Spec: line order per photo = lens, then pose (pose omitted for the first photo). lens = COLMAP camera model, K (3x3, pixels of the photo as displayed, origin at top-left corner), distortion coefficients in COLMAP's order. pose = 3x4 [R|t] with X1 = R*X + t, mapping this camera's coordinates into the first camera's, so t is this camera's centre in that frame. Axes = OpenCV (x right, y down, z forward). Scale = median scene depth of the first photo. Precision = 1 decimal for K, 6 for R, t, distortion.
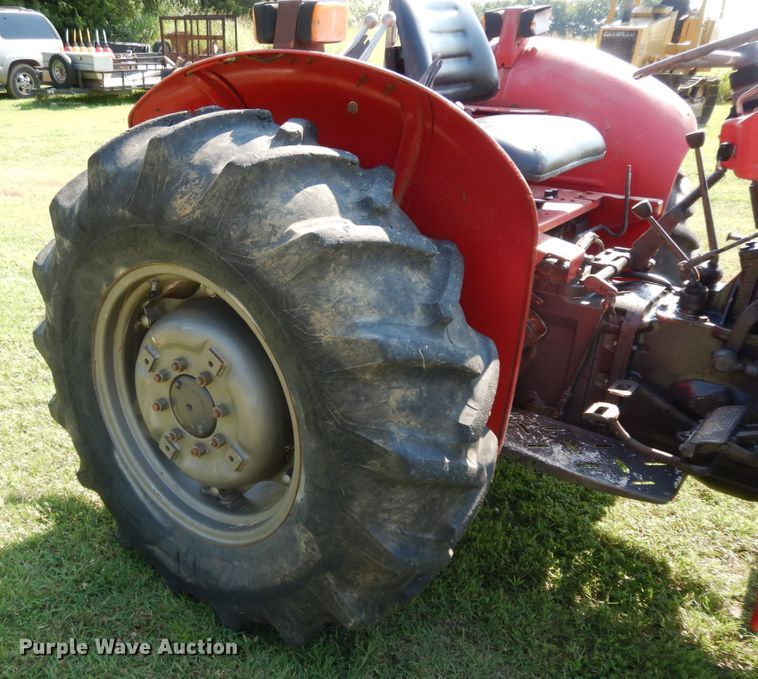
lens RADIAL K [[718.4, 0, 254.8], [0, 718.4, 384.4], [0, 0, 1]] dist [0.012701, 0.000000]
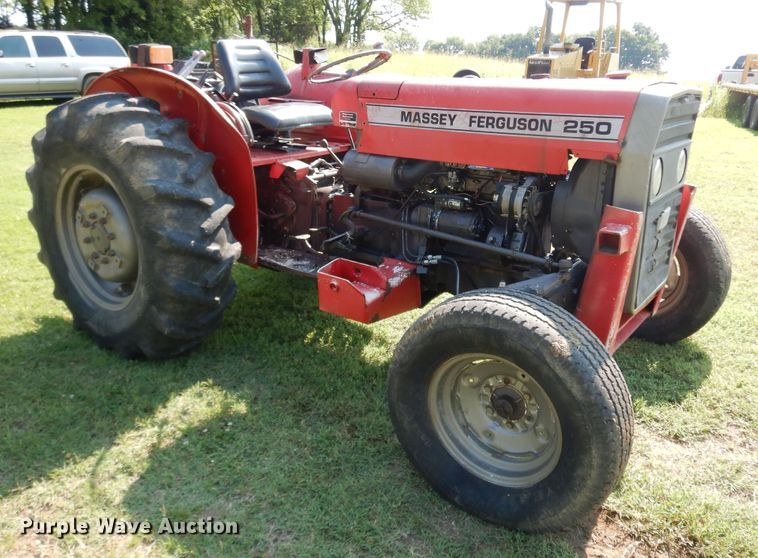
lens RADIAL K [[644.9, 0, 377.5], [0, 644.9, 294.9], [0, 0, 1]] dist [0.033579, -0.034479]
pose [[0.996829, -0.011555, 0.078730, 0.569308], [0.019333, 0.994924, -0.098758, 0.403011], [-0.077189, 0.099967, 0.991992, -0.874145]]
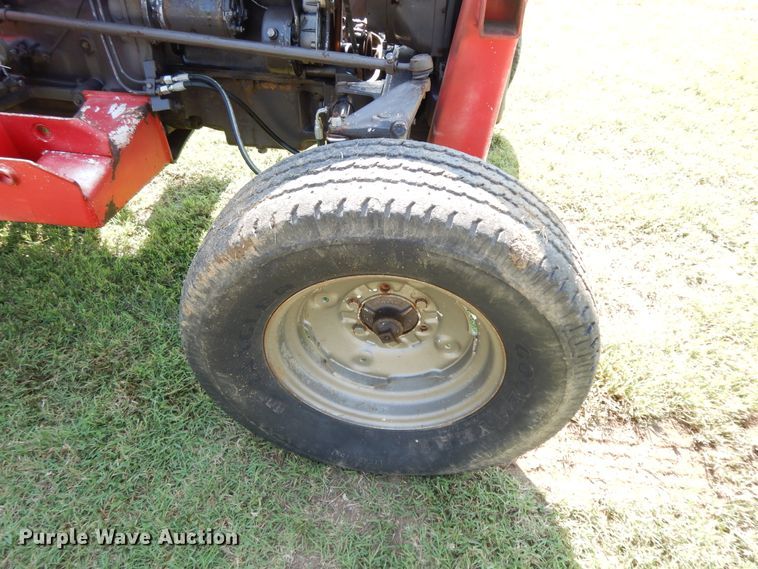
lens RADIAL K [[538.0, 0, 369.3], [0, 538.0, 284.8], [0, 0, 1]] dist [0.006551, -0.004761]
pose [[0.833144, -0.349871, 0.428324, 0.632040], [0.220814, 0.920494, 0.322384, 0.229792], [-0.507063, -0.174013, 0.844161, -0.124683]]
